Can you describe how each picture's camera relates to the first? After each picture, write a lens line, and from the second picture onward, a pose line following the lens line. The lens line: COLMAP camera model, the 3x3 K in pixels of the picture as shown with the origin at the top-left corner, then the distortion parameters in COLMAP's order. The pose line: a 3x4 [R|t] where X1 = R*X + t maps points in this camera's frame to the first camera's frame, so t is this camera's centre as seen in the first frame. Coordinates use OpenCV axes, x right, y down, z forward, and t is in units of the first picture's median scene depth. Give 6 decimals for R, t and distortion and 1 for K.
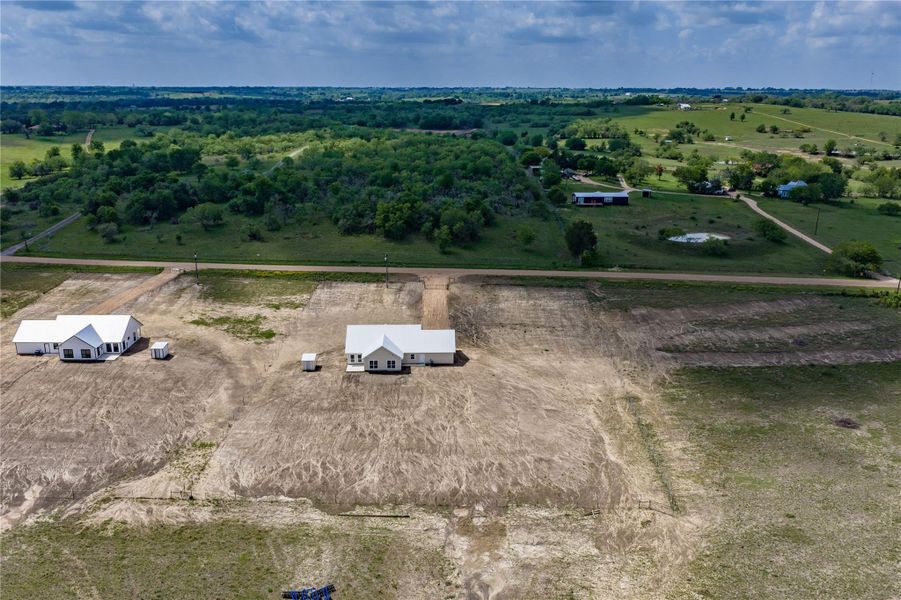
lens RADIAL K [[746.2, 0, 452.0], [0, 746.2, 326.0], [0, 0, 1]] dist [0.015192, -0.024514]
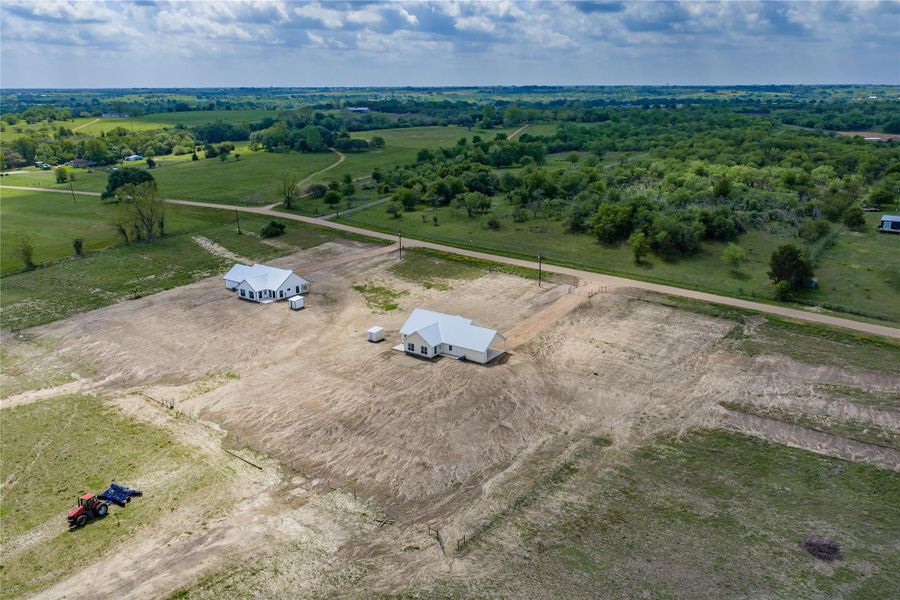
lens RADIAL K [[745.4, 0, 453.5], [0, 745.4, 301.6], [0, 0, 1]] dist [0.015192, -0.024514]
pose [[0.790614, 0.164492, -0.589806, 0.674088], [-0.179760, 0.983149, 0.033230, -0.070493], [0.585334, 0.079751, 0.806861, 0.202351]]
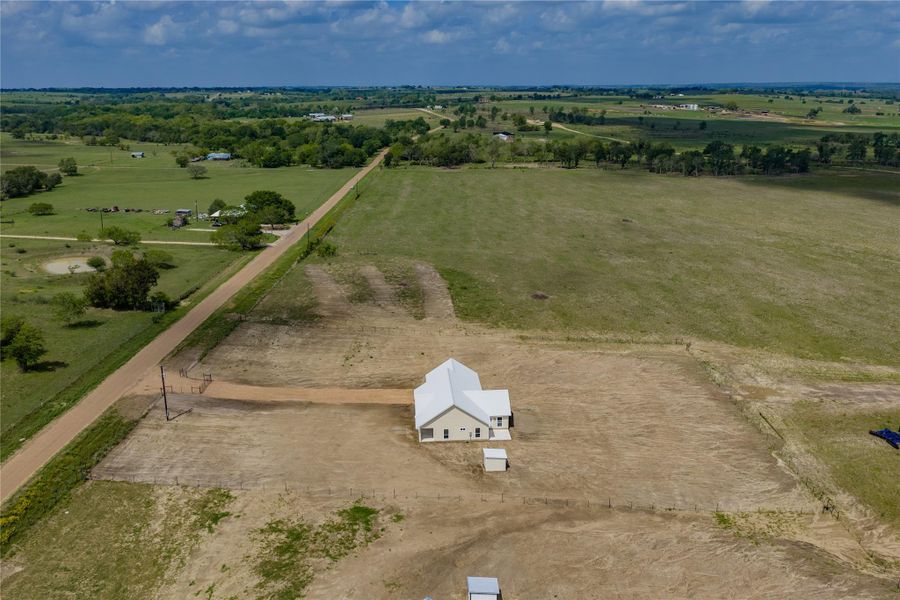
lens RADIAL K [[745.4, 0, 452.9], [0, 745.4, 299.8], [0, 0, 1]] dist [0.015192, -0.024514]
pose [[-0.033729, -0.279608, 0.959521, -1.043048], [0.309227, 0.910038, 0.276059, -0.380672], [-0.950390, 0.306021, 0.055768, 1.164197]]
